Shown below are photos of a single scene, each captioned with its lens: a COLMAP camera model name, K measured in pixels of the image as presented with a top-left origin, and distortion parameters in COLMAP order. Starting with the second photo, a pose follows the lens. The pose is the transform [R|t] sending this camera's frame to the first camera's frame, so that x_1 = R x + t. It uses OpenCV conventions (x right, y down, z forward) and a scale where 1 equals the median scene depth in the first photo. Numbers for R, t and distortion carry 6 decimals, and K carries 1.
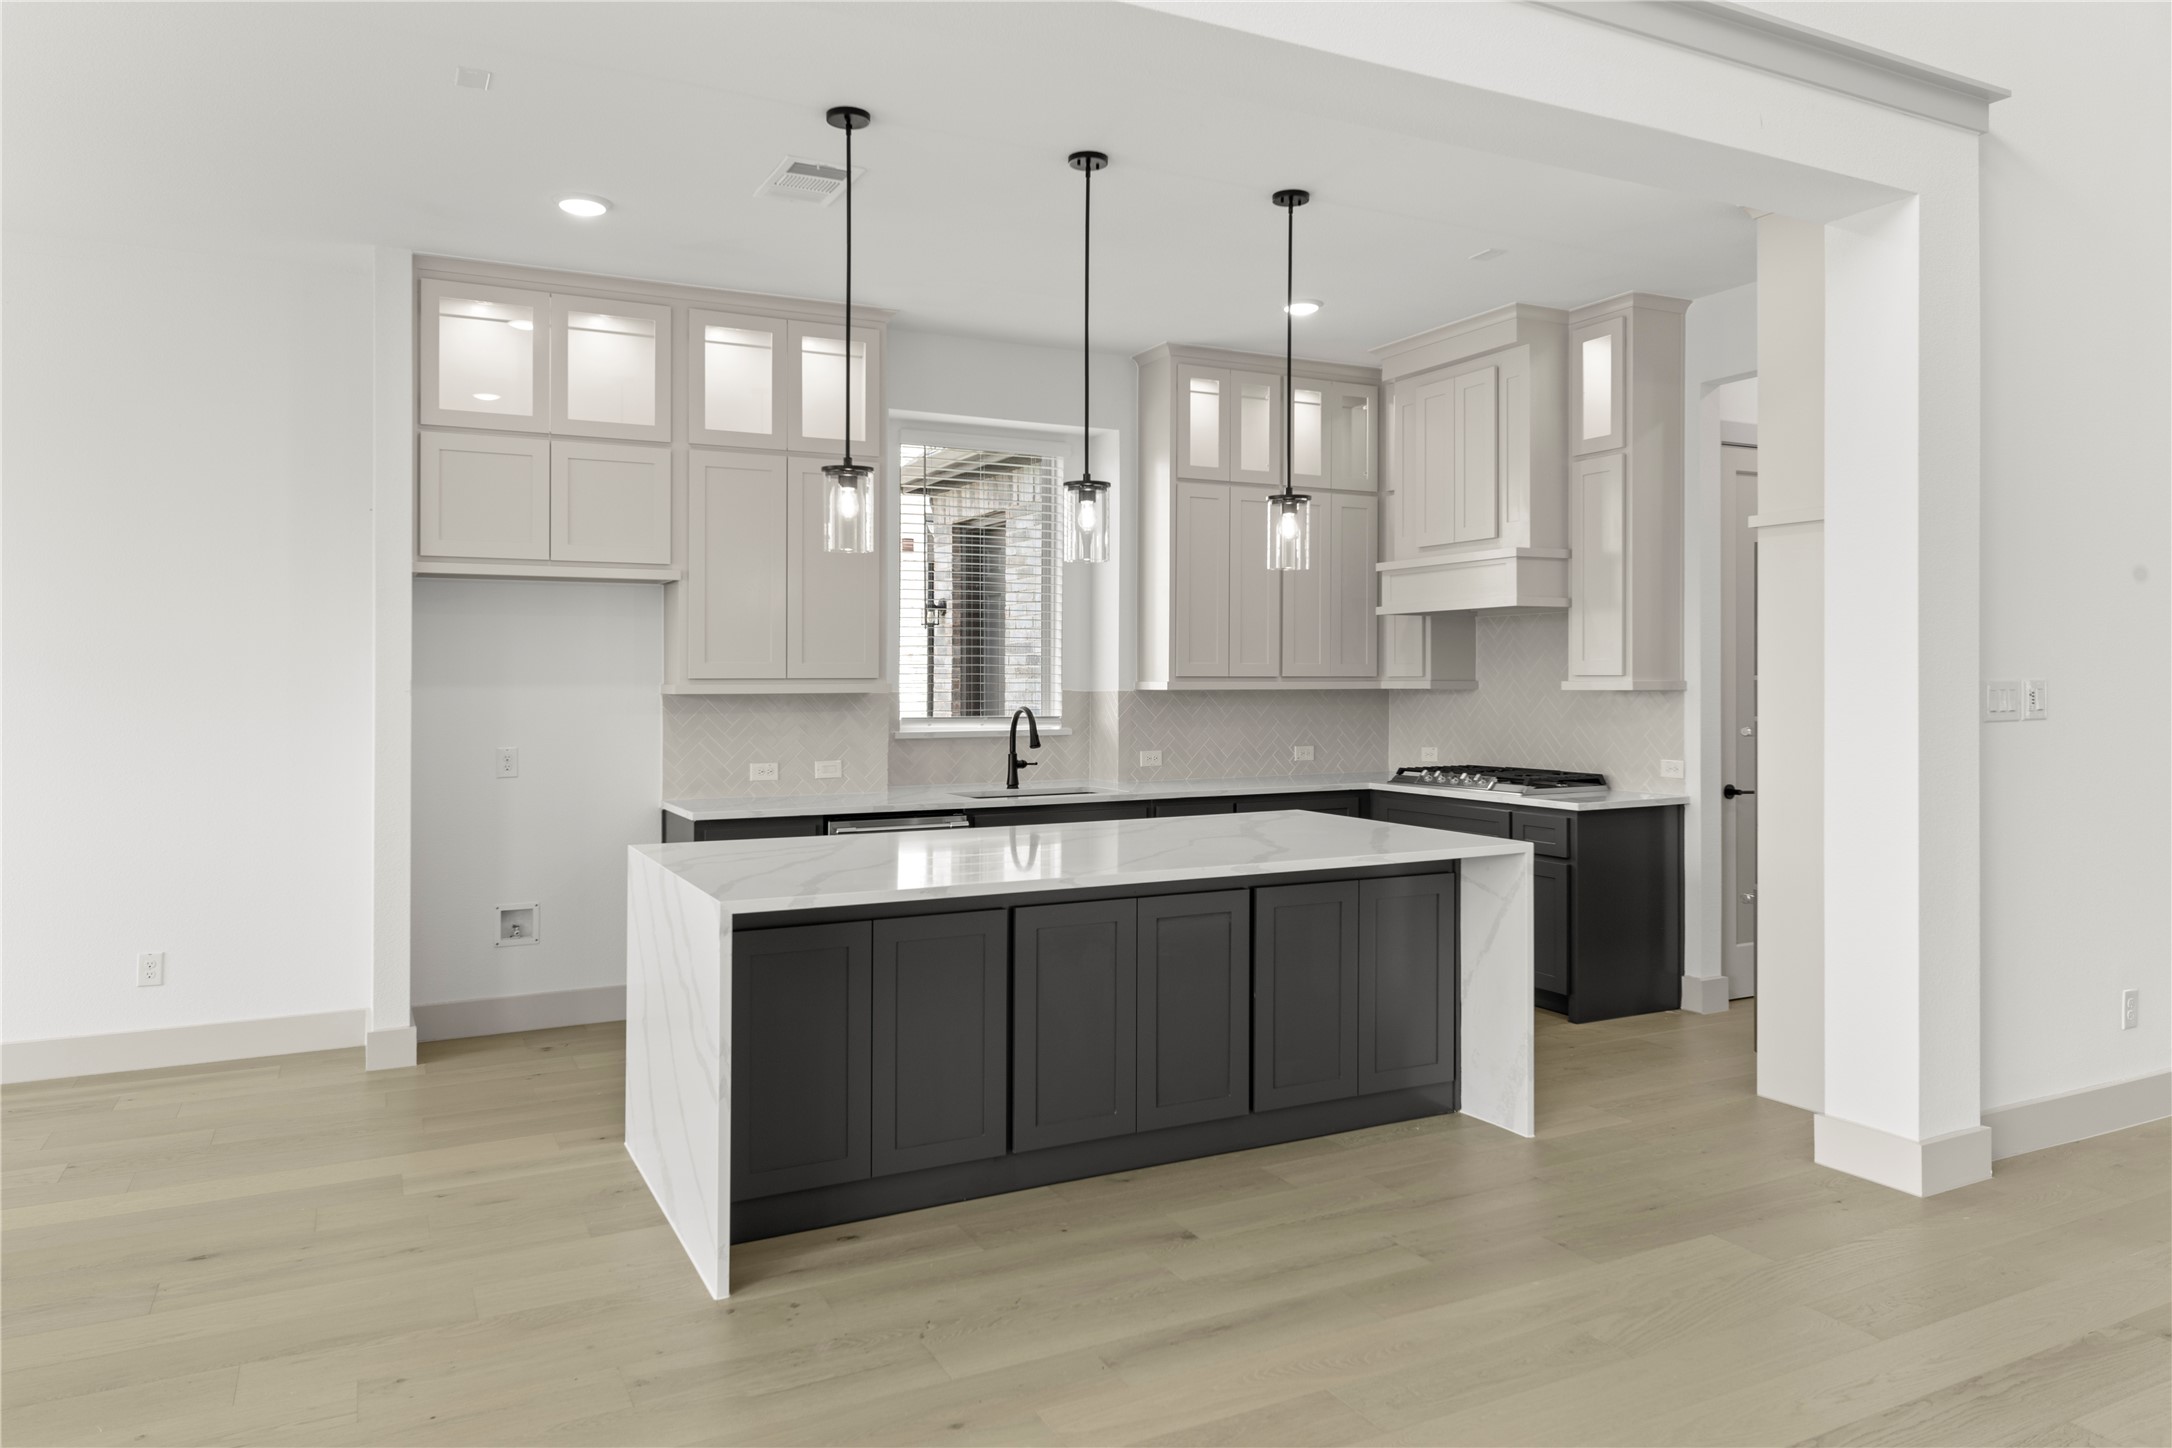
lens RADIAL K [[1444.5, 0, 1087.5], [0, 1444.5, 657.4], [0, 0, 1]] dist [0.012146, 0.000213]
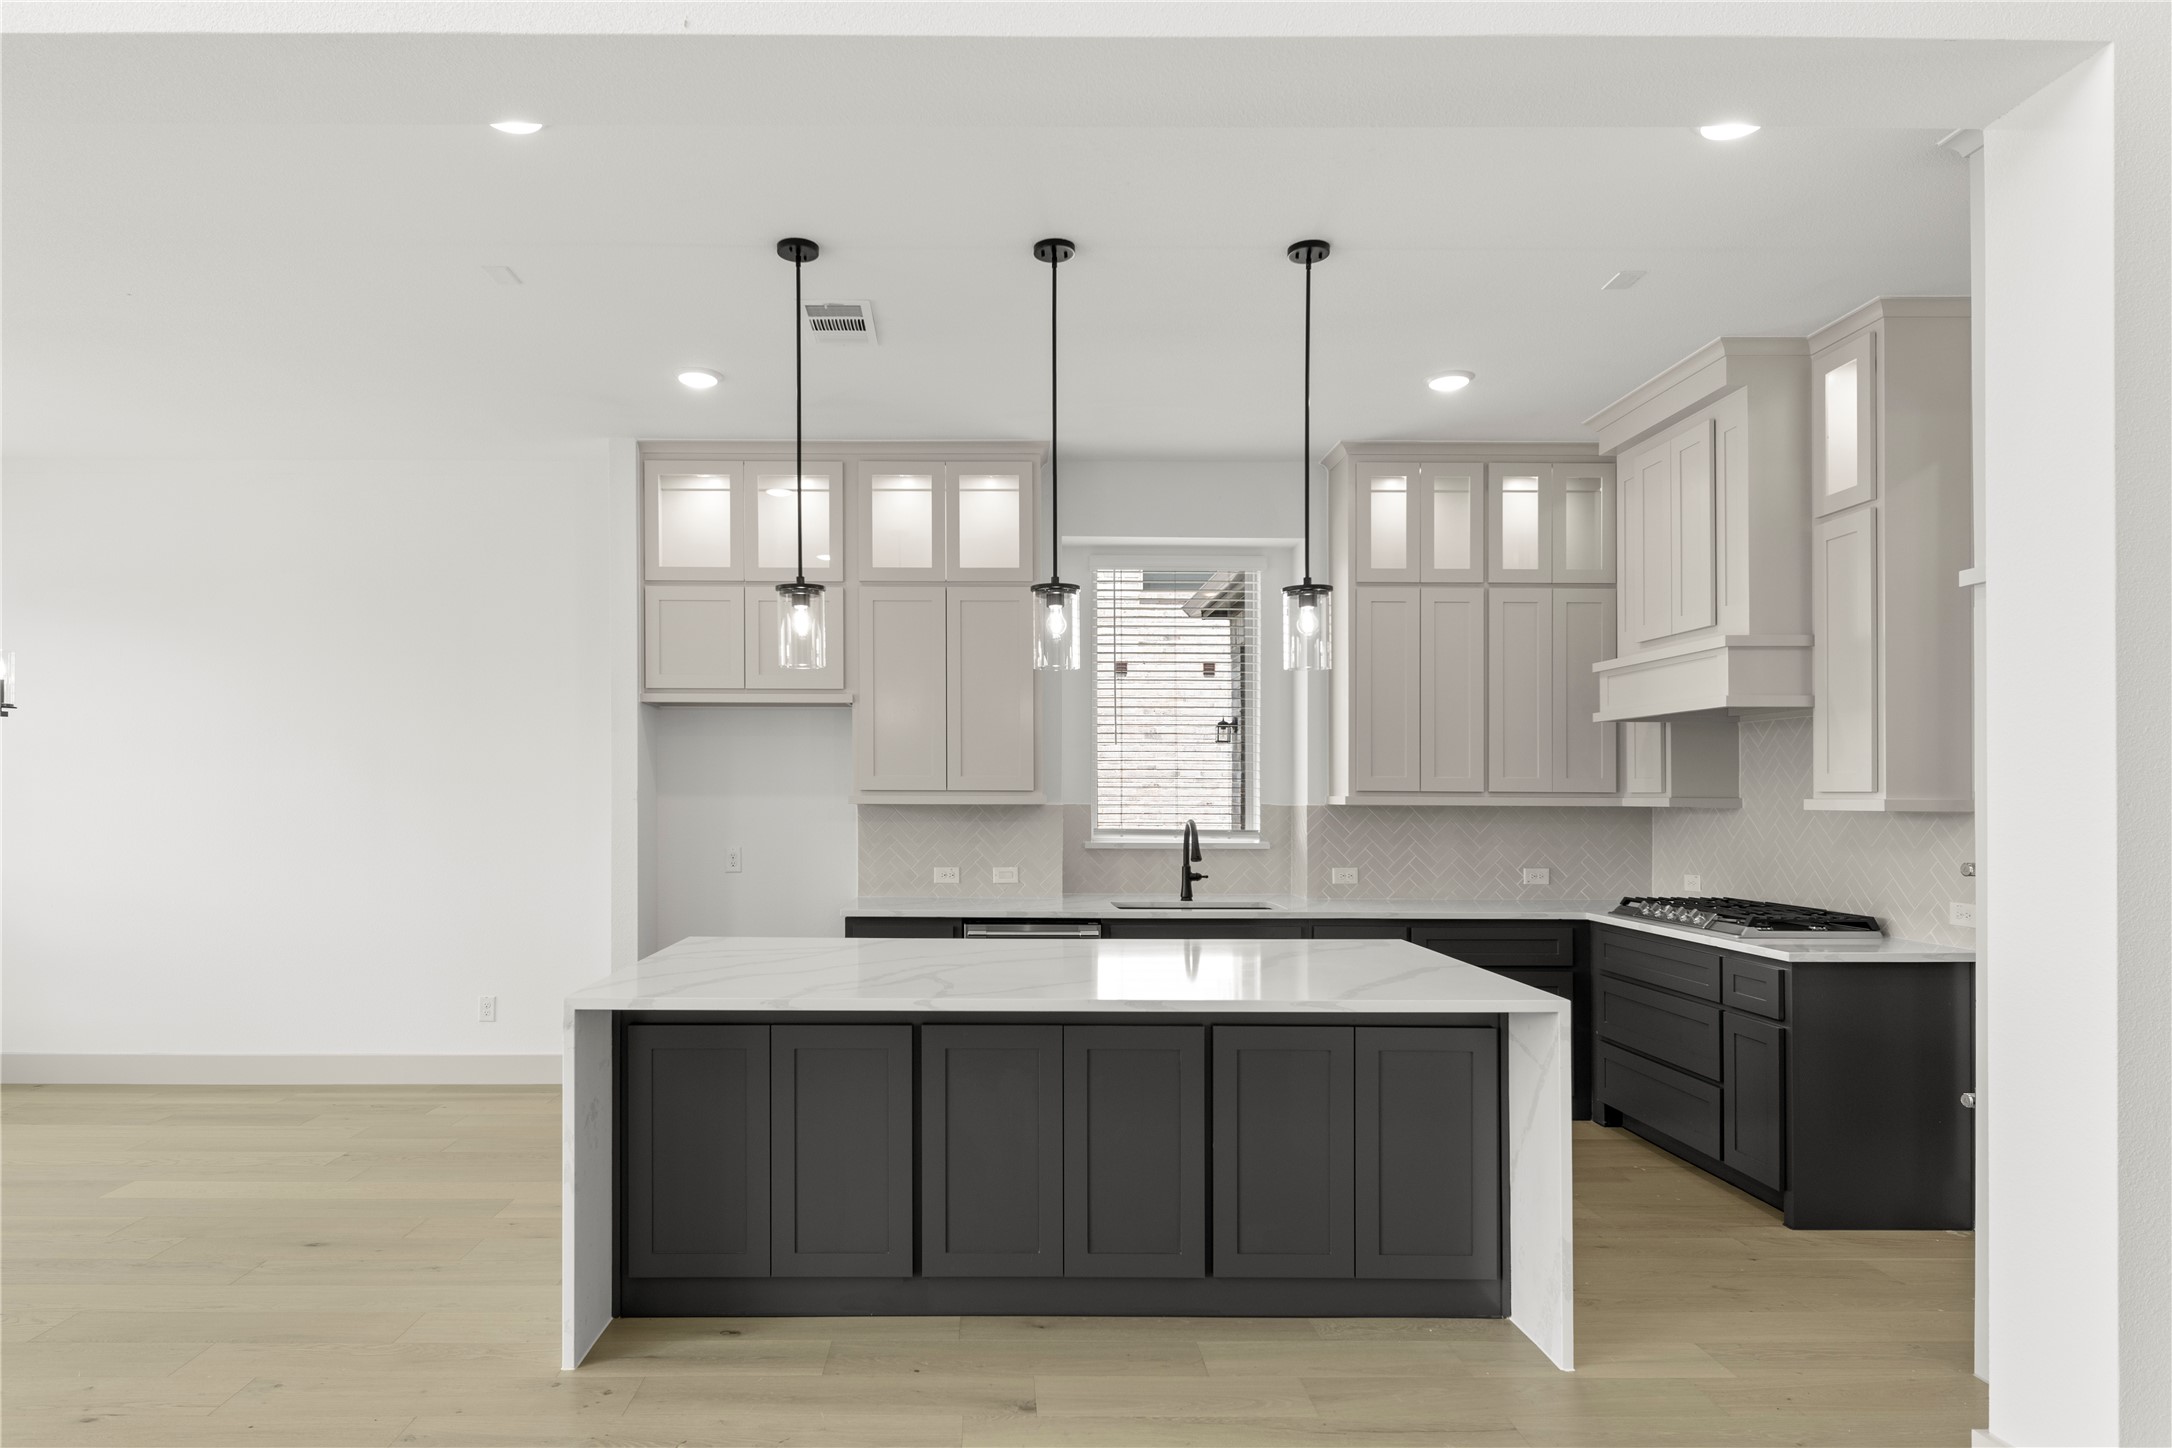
lens RADIAL K [[1223.1, 0, 1085.8], [0, 1223.1, 774.1], [0, 0, 1]] dist [0.019748, -0.014795]
pose [[0.890639, -0.001478, -0.454709, 0.293807], [0.000812, 0.999998, -0.001659, 0.003613], [0.454711, 0.001109, 0.890639, 0.216424]]
